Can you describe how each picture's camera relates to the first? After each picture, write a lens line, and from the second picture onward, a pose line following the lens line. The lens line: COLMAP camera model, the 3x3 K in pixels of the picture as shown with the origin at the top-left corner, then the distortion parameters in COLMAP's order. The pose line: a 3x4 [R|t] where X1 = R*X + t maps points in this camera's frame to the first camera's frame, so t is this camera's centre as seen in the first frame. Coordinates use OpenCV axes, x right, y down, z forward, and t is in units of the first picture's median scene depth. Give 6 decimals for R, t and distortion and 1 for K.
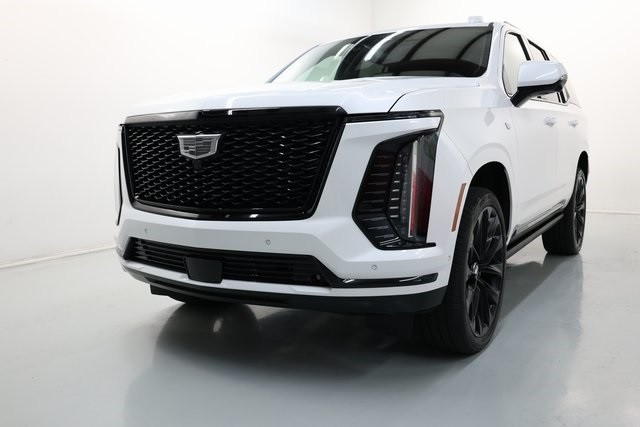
lens RADIAL K [[603.1, 0, 321.4], [0, 603.1, 208.6], [0, 0, 1]] dist [0.014140, 0.000000]
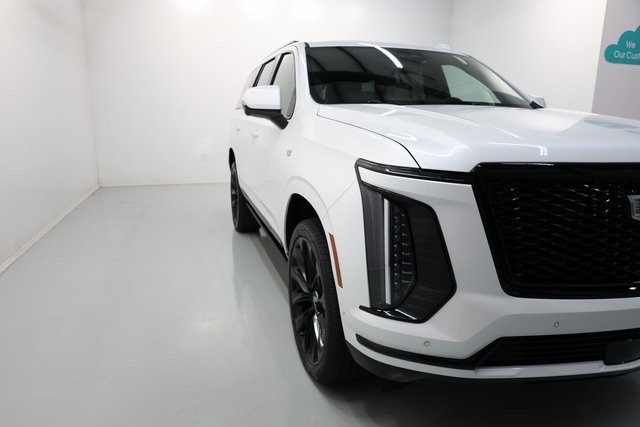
lens RADIAL K [[439.5, 0, 334.9], [0, 439.5, 215.6], [0, 0, 1]] dist [0.001513, 0.003794]
pose [[0.627573, -0.136418, 0.766513, -0.948560], [0.054501, 0.989812, 0.131537, -0.199006], [-0.776647, -0.040774, 0.628615, 0.984486]]
